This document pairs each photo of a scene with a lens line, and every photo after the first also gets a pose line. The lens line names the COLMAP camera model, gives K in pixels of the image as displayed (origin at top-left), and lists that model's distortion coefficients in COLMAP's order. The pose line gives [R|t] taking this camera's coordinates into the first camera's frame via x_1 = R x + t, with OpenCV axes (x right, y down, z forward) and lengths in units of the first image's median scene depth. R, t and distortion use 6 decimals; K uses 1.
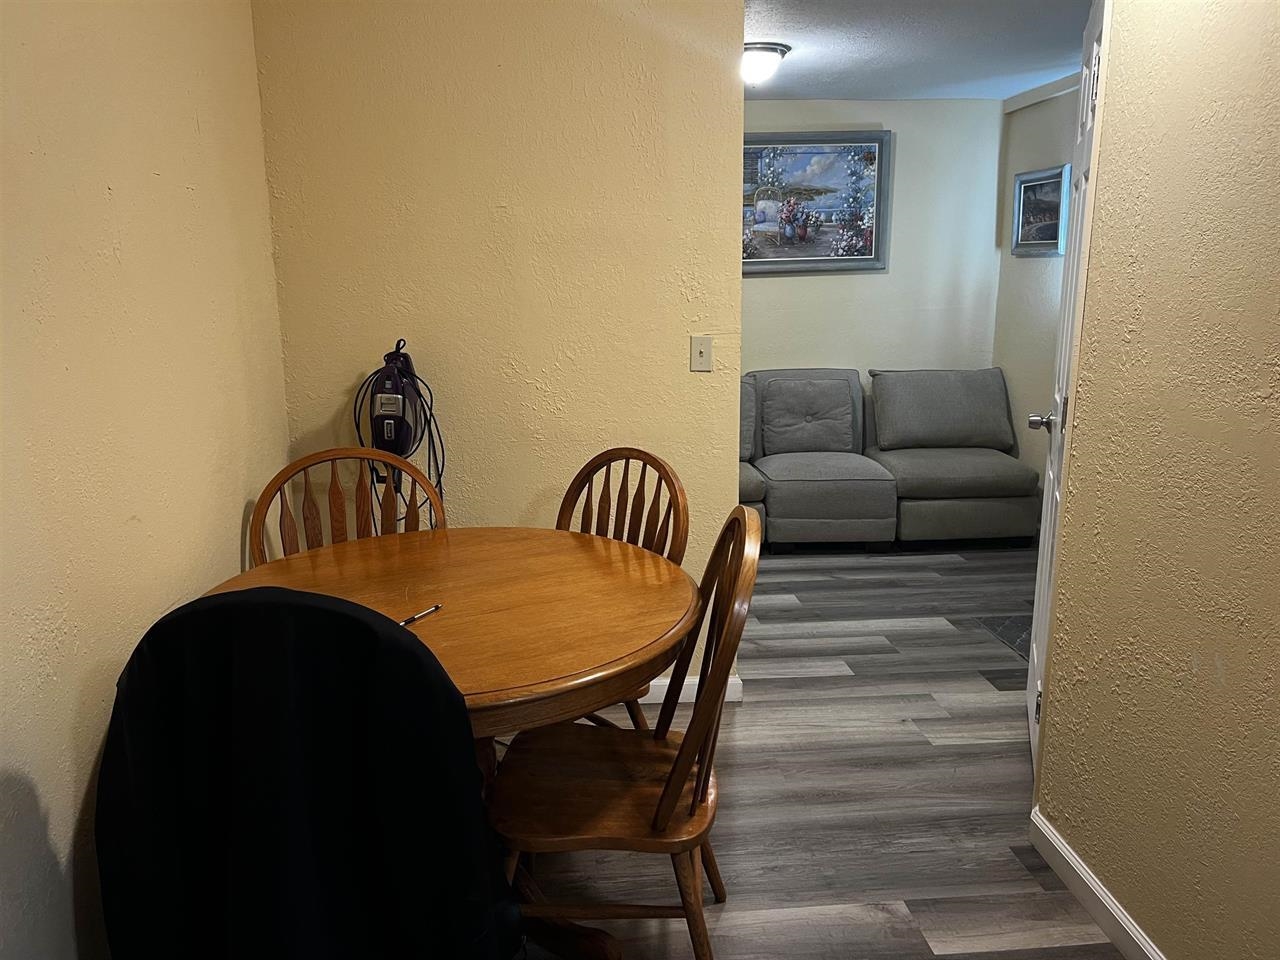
lens RADIAL K [[964.0, 0, 641.3], [0, 964.0, 479.4], [0, 0, 1]] dist [0.041366, -0.027738]
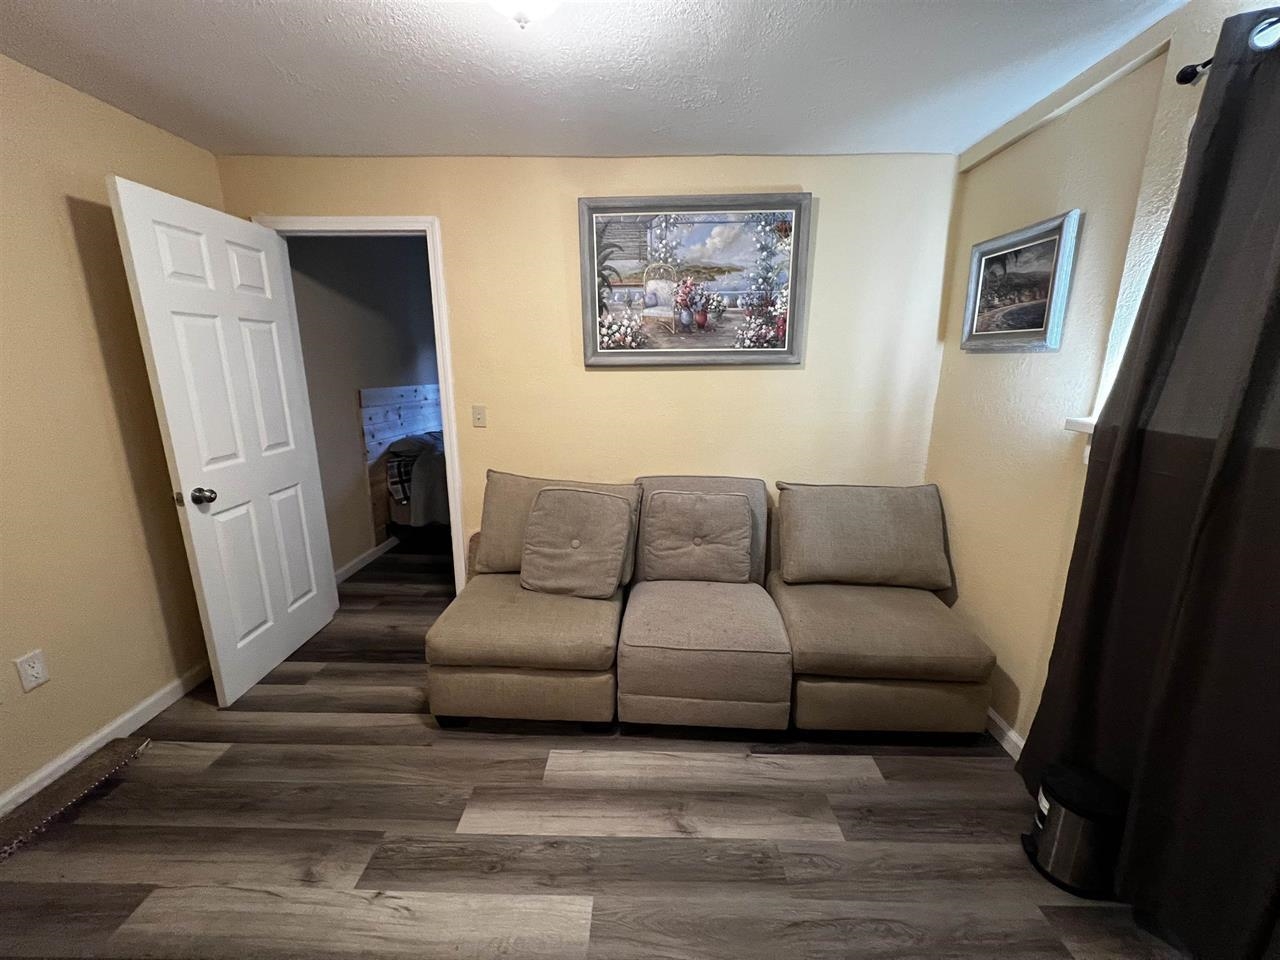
lens RADIAL K [[508.7, 0, 646.0], [0, 508.7, 480.8], [0, 0, 1]] dist [-0.003138, 0.000507]
pose [[0.993666, 0.039951, -0.105033, 0.184412], [-0.037591, 0.998996, 0.024357, -0.132315], [0.105900, -0.020254, 0.994170, 0.592305]]
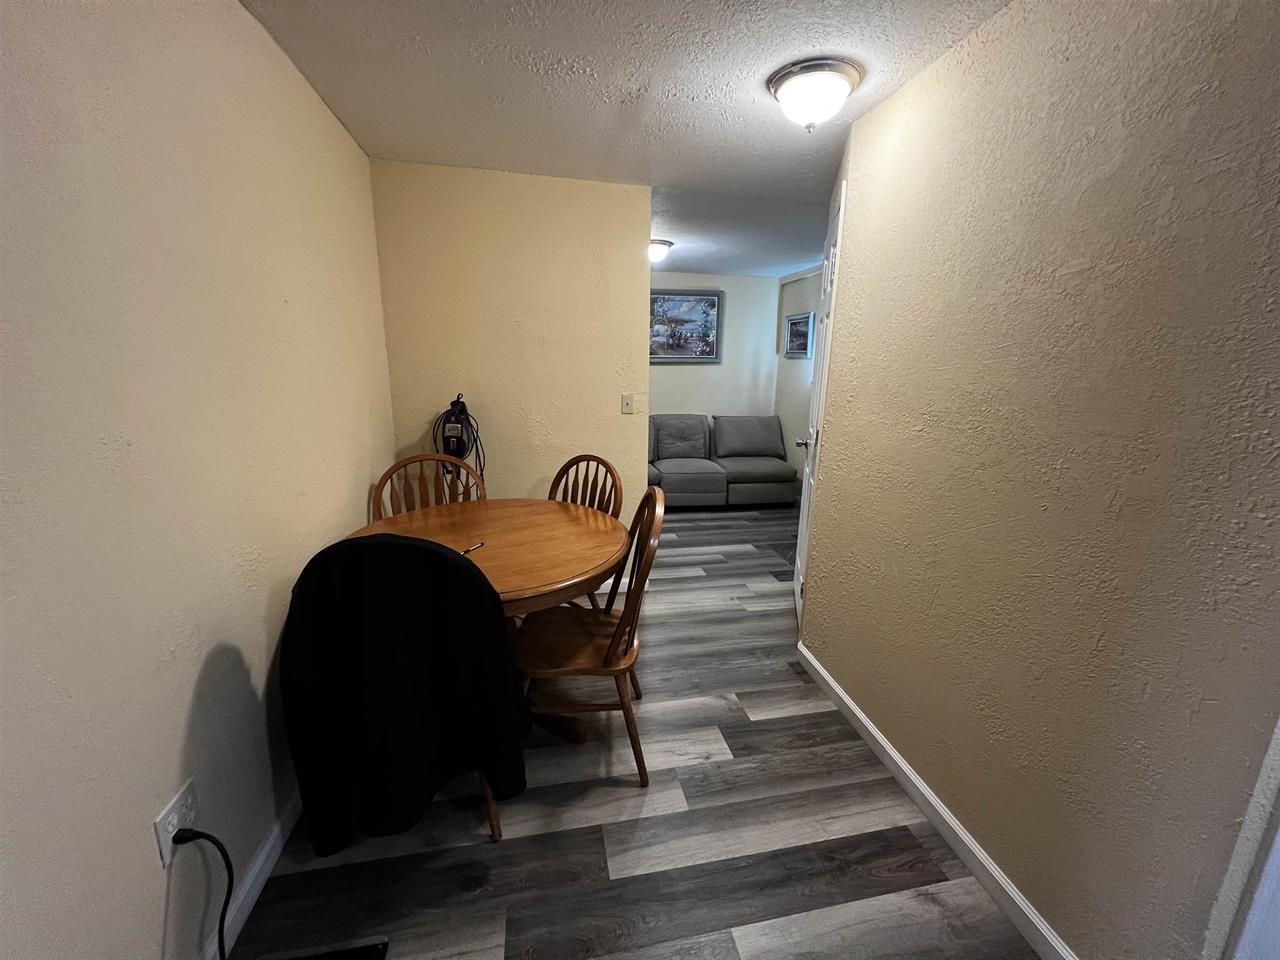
lens RADIAL K [[508.7, 0, 645.5], [0, 508.7, 480.2], [0, 0, 1]] dist [-0.003138, 0.000507]
pose [[0.994164, 0.000679, 0.107873, -0.004938], [-0.002239, 0.999895, 0.014337, 0.000563], [-0.107852, -0.014495, 0.994061, 0.013666]]
